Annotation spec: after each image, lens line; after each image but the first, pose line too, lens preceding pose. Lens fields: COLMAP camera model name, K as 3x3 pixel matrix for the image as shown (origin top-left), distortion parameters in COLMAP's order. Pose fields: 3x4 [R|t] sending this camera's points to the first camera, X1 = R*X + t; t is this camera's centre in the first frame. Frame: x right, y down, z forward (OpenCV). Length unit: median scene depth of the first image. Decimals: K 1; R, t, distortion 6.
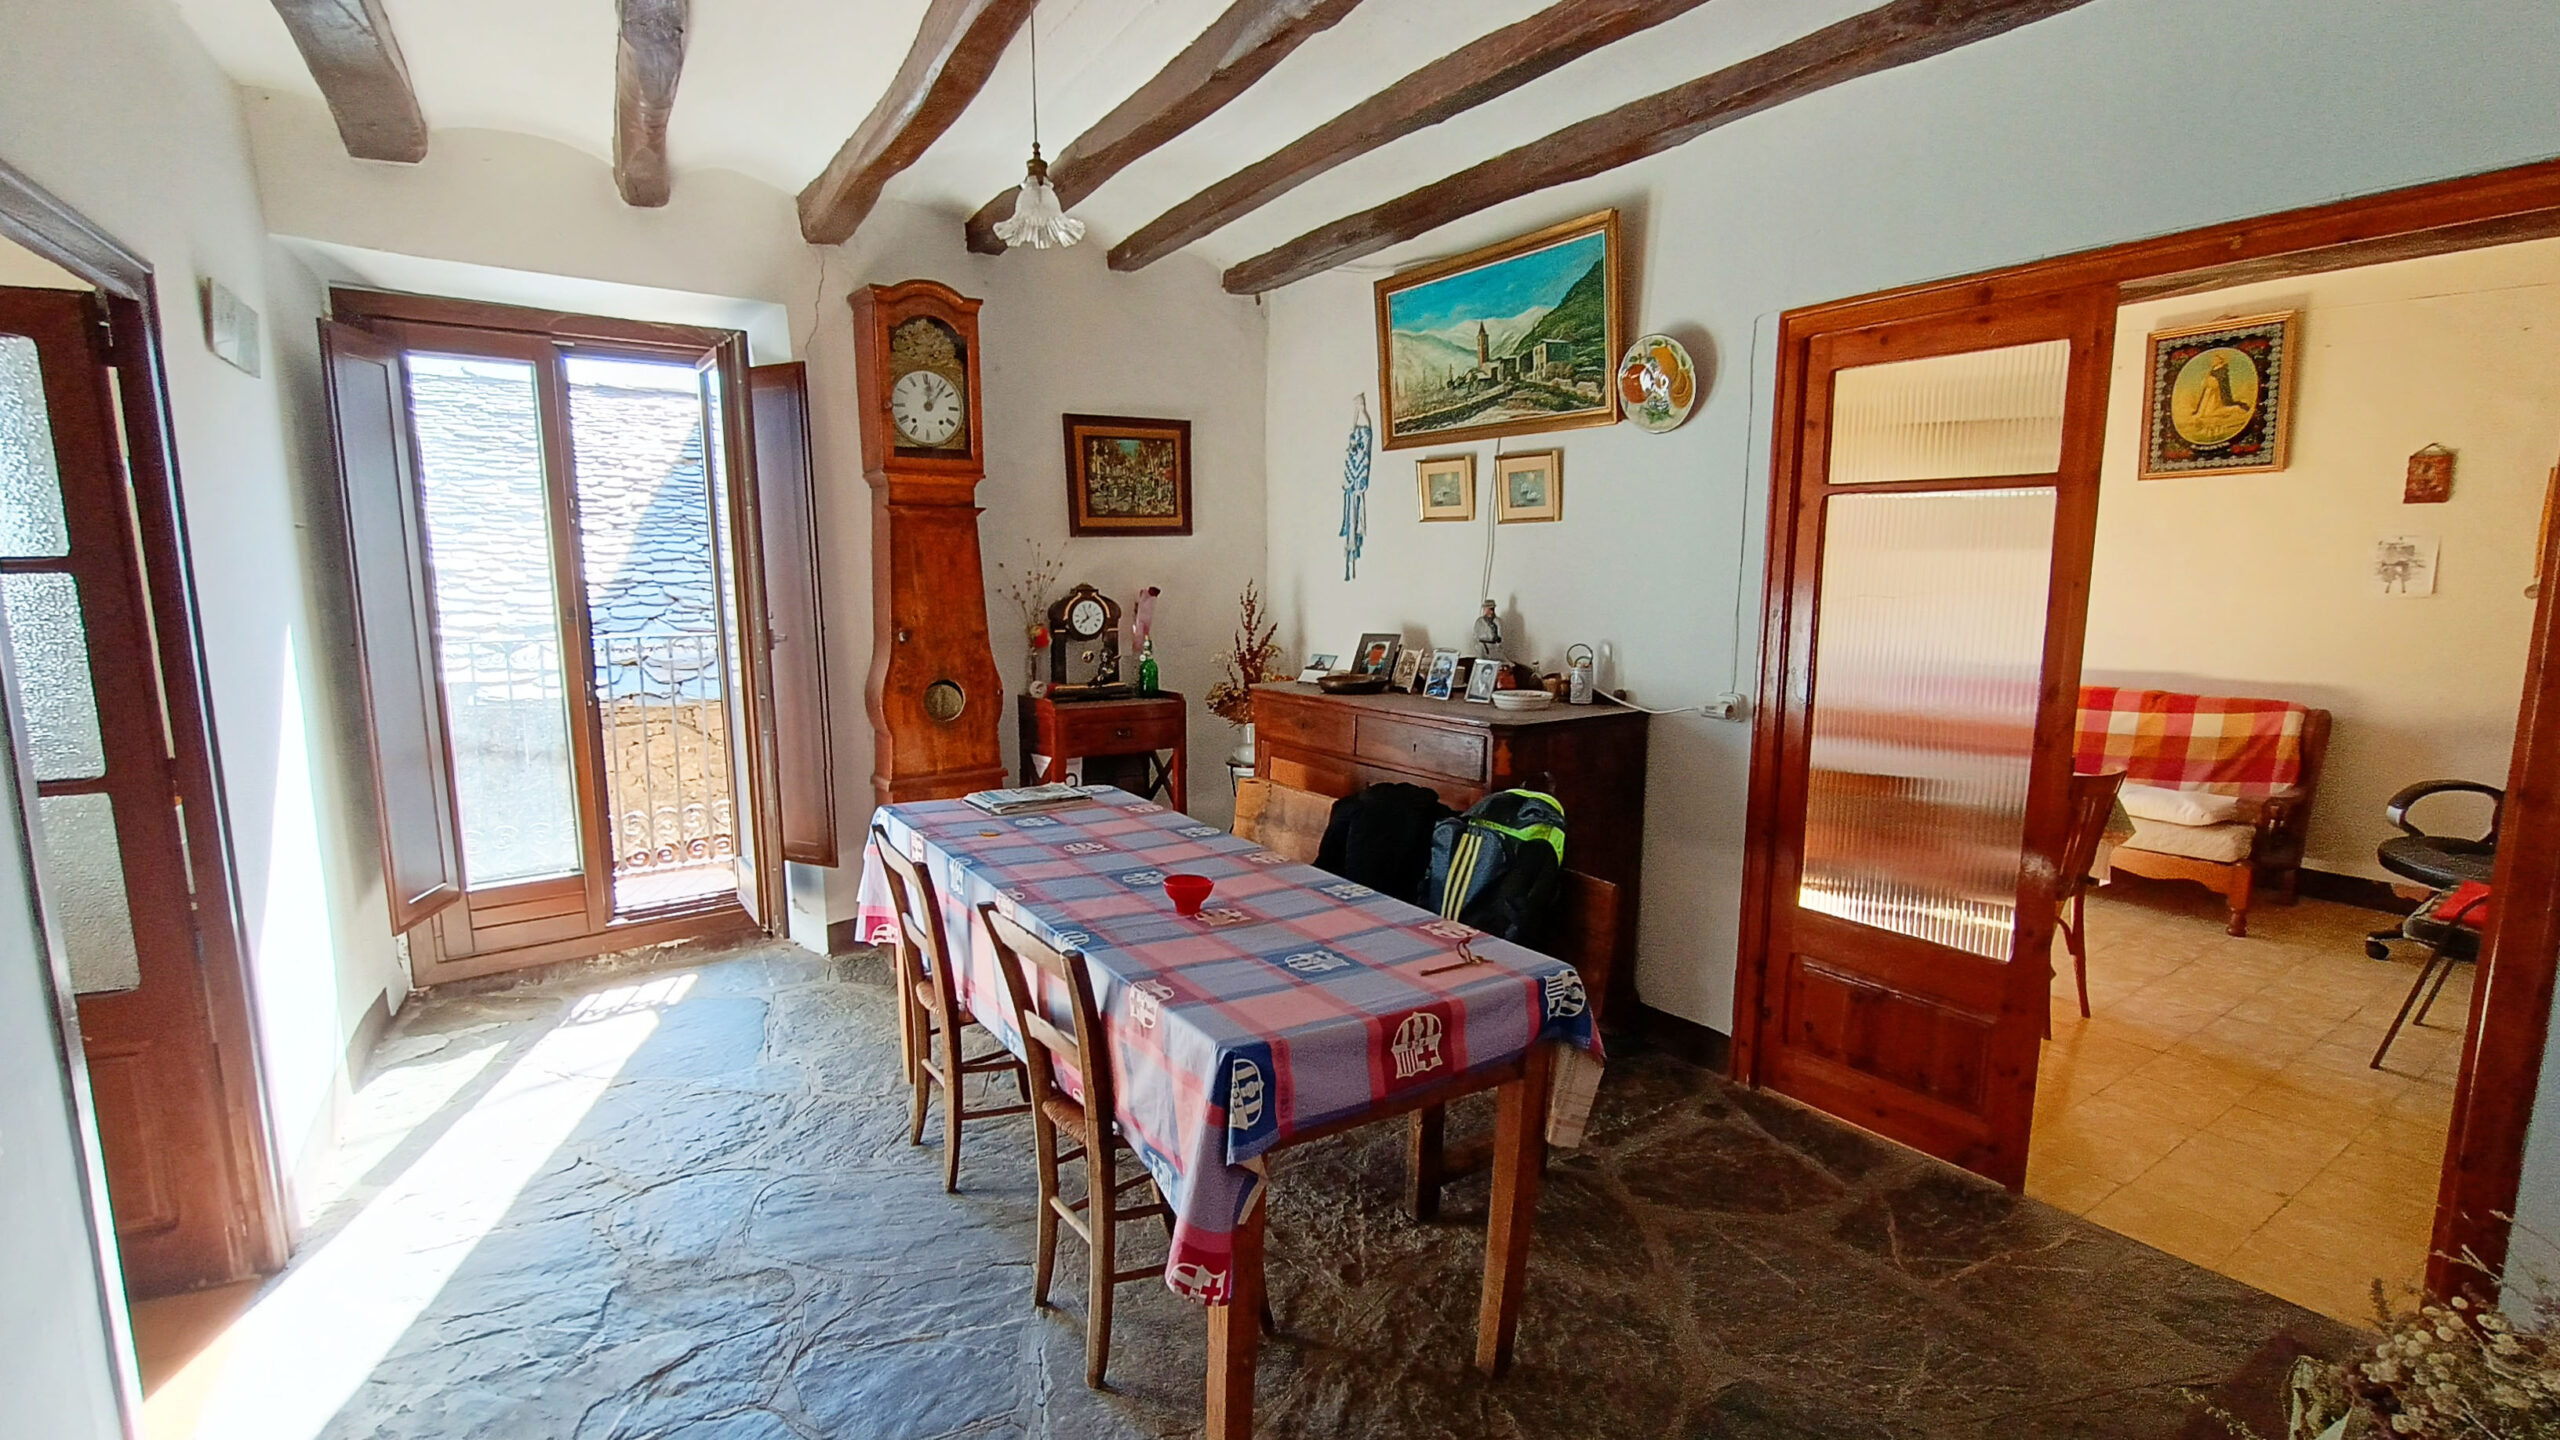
lens RADIAL K [[1153.7, 0, 1272.7], [0, 1153.7, 724.0], [0, 0, 1]] dist [0.001172, -0.000562]
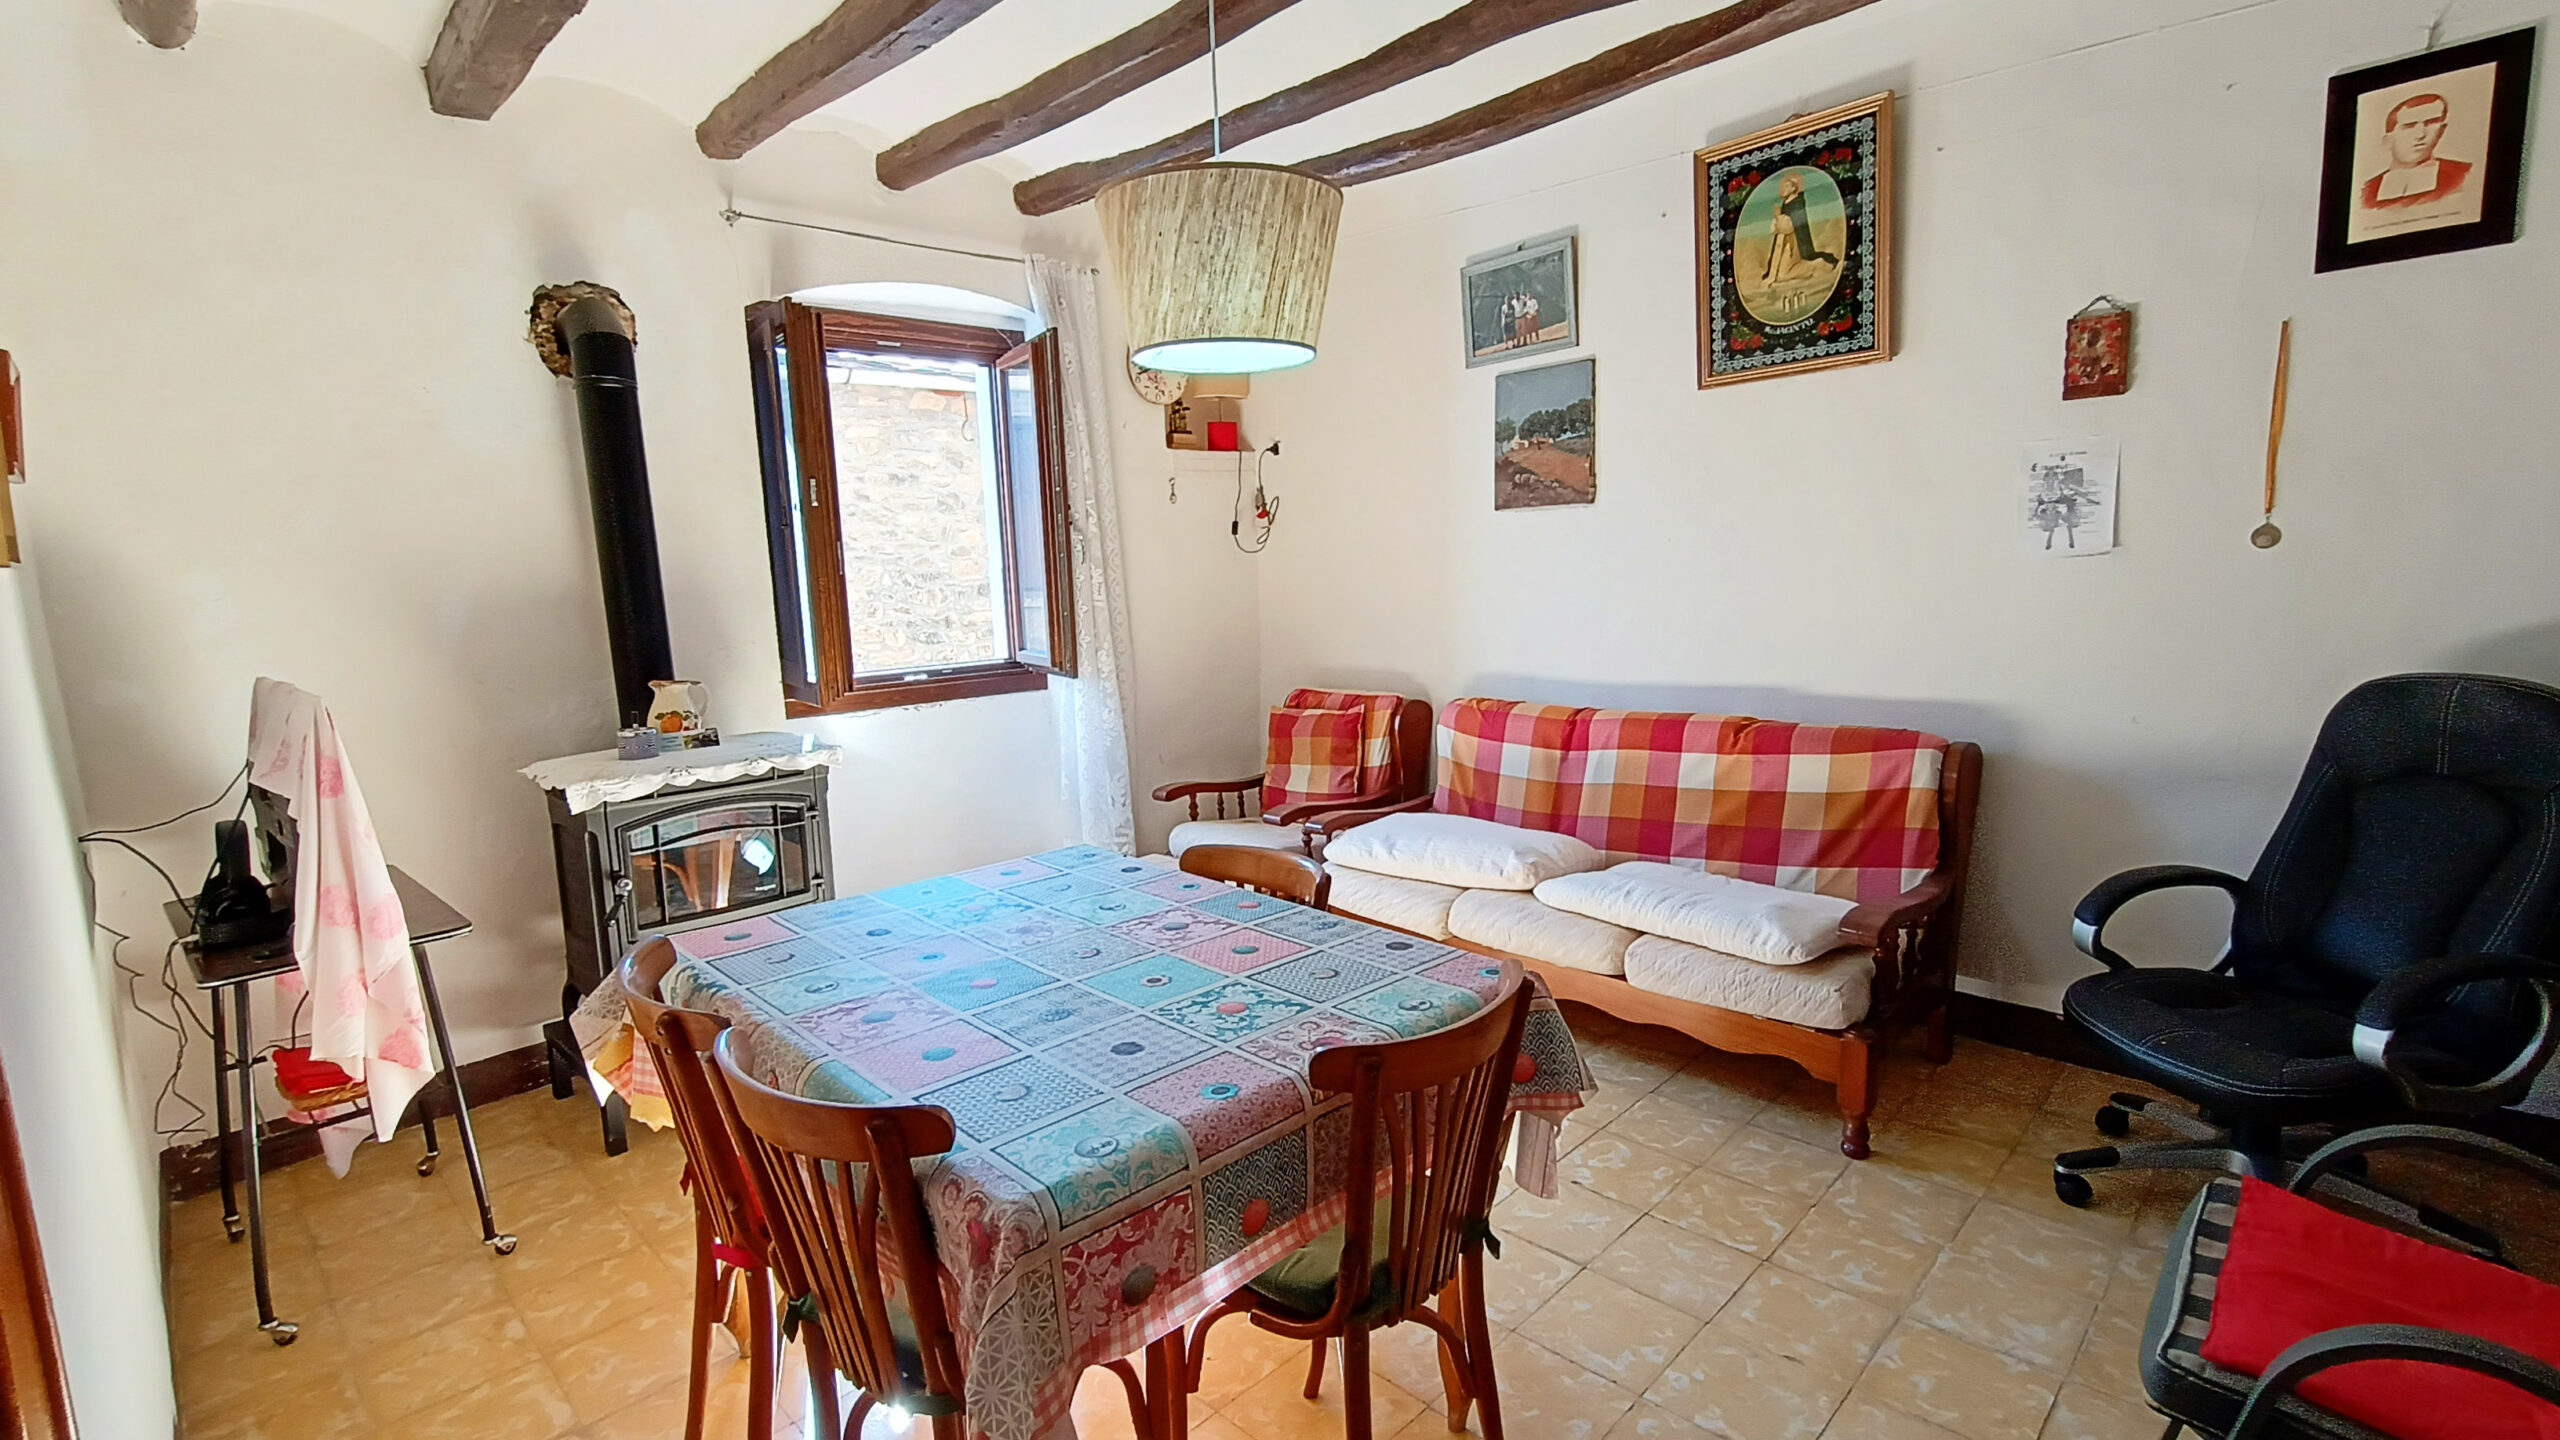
lens RADIAL K [[1153.7, 0, 1272.7], [0, 1153.7, 724.0], [0, 0, 1]] dist [0.001172, -0.000562]
pose [[0.982693, -0.056174, 0.176517, 0.457599], [0.057740, 0.998325, -0.003744, -0.043233], [-0.176011, 0.013871, 0.984291, 0.481189]]
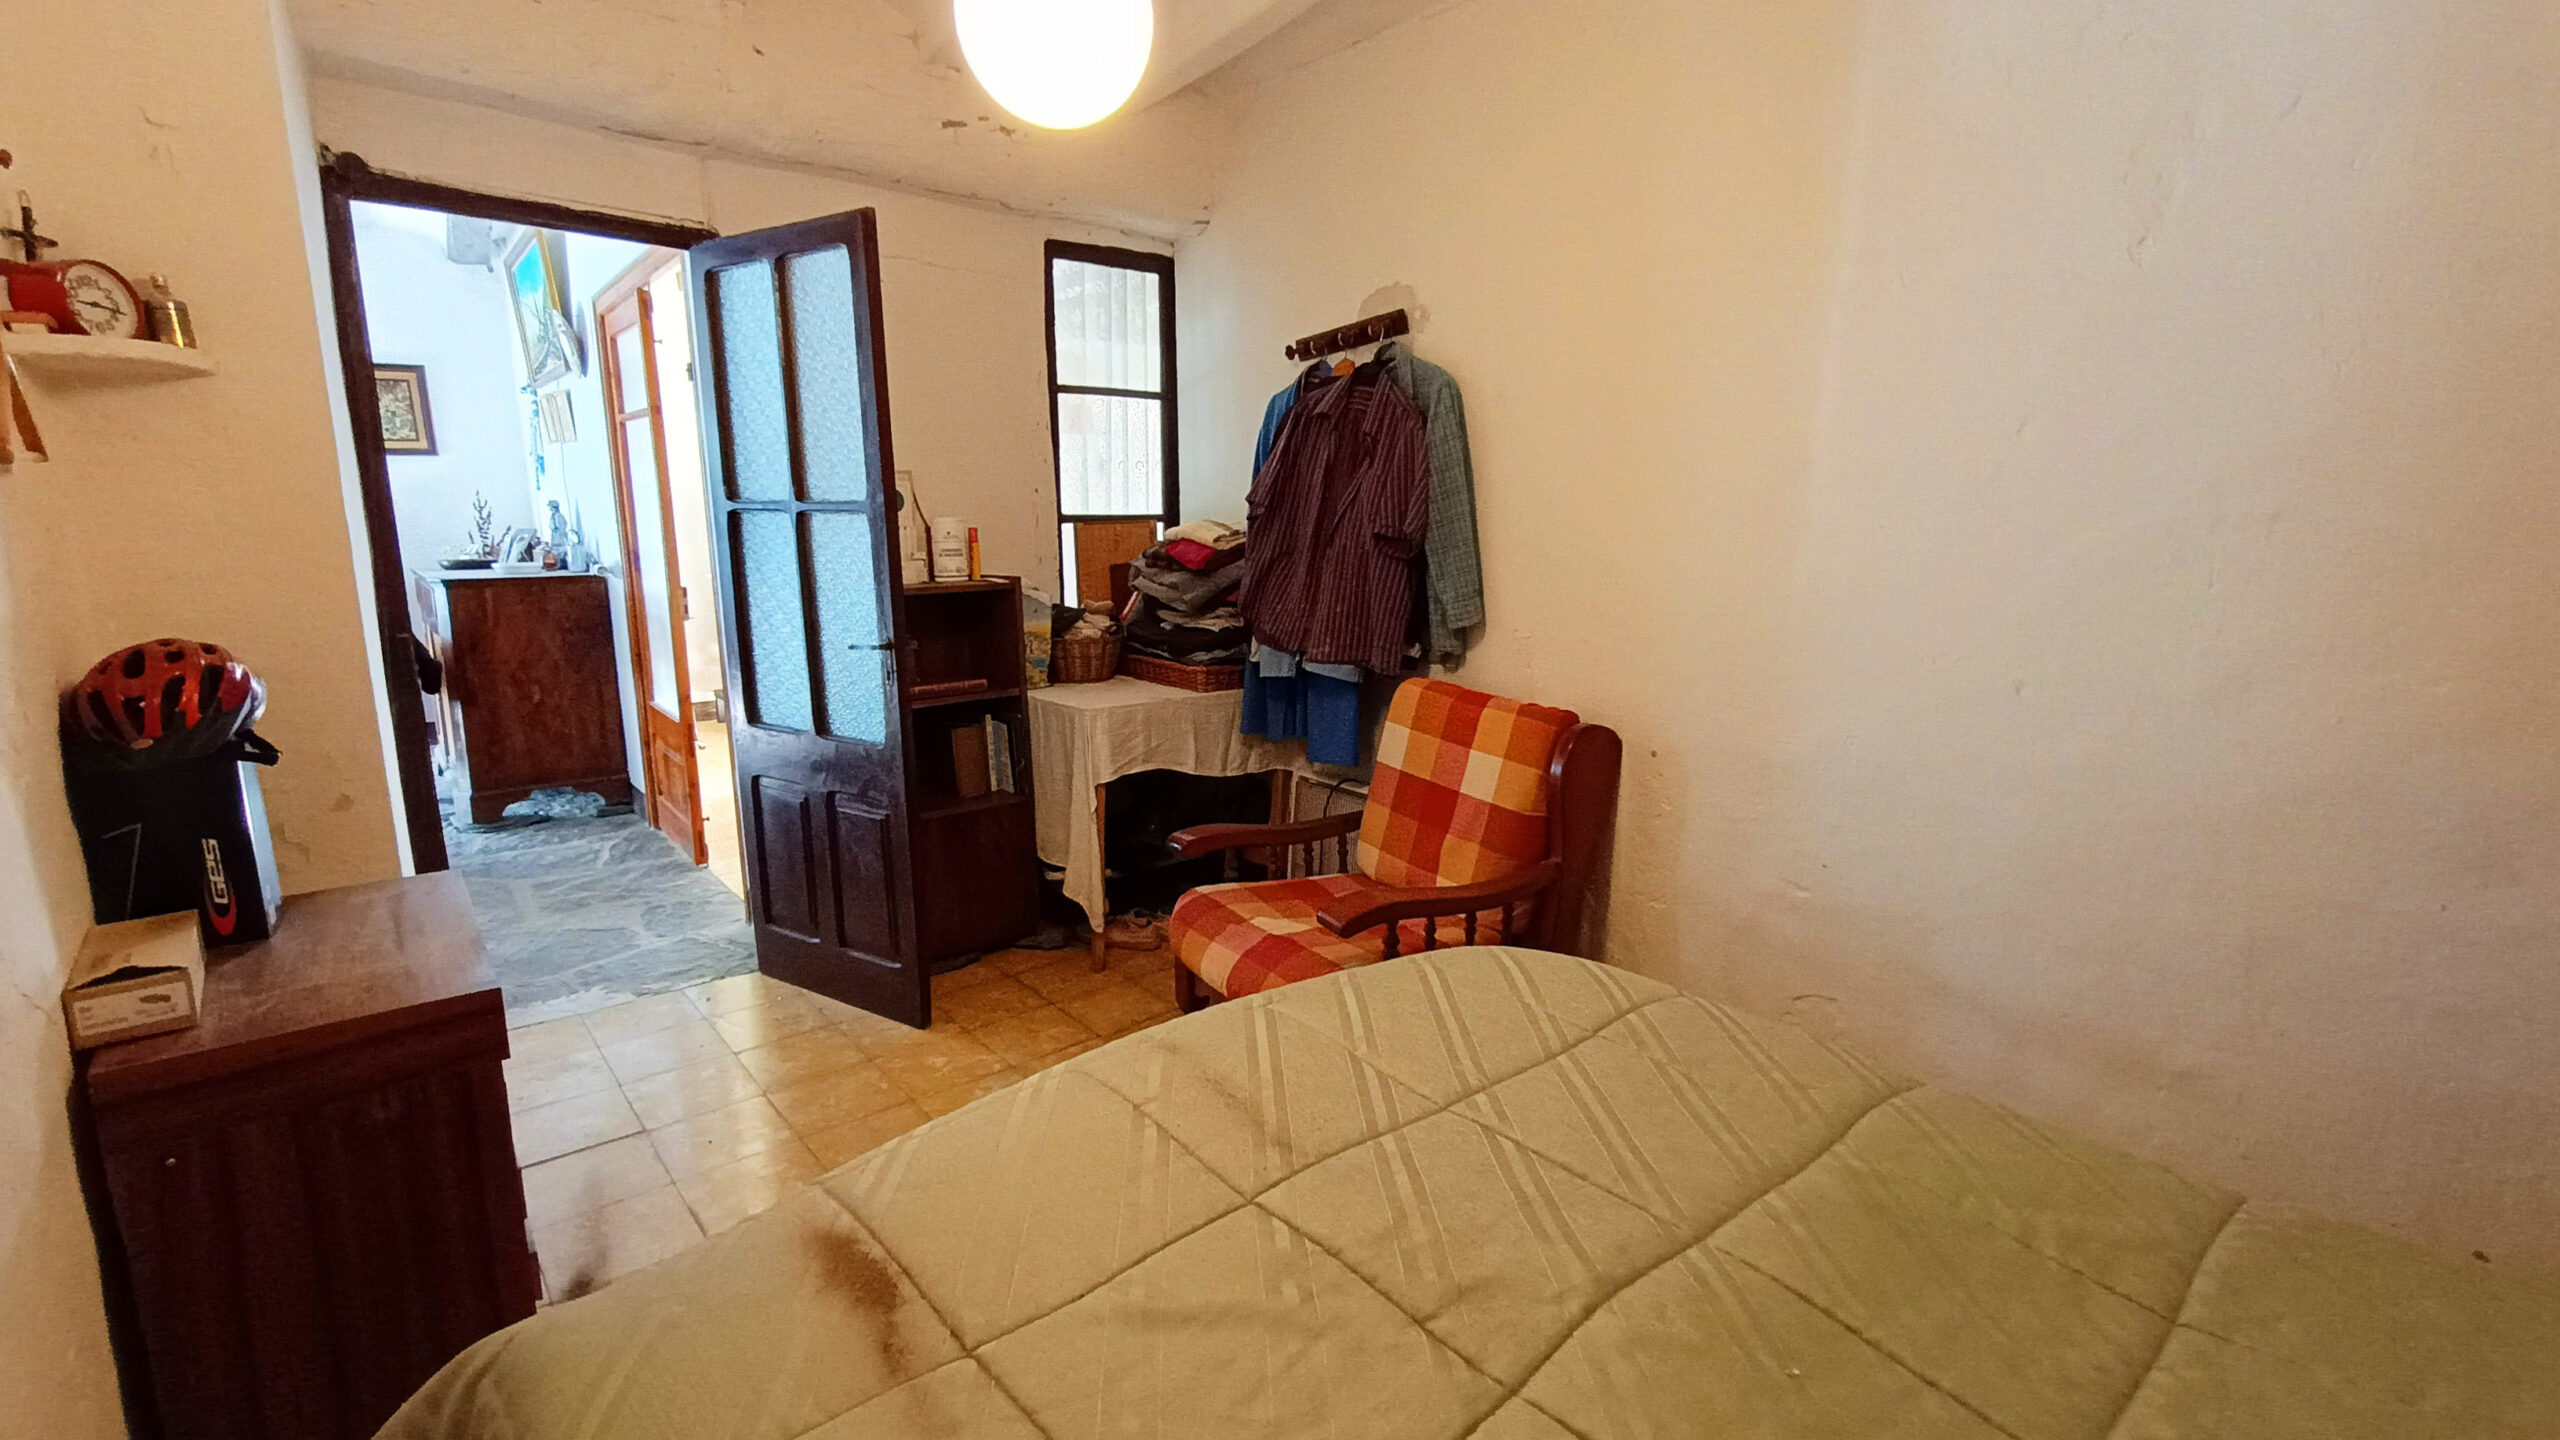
lens RADIAL K [[1153.7, 0, 1272.7], [0, 1153.7, 724.0], [0, 0, 1]] dist [0.001172, -0.000562]
pose [[0.997138, -0.016371, 0.073804, 0.785788], [0.012315, 0.998406, 0.055073, 0.077907], [-0.074588, -0.054006, 0.995751, -0.377774]]
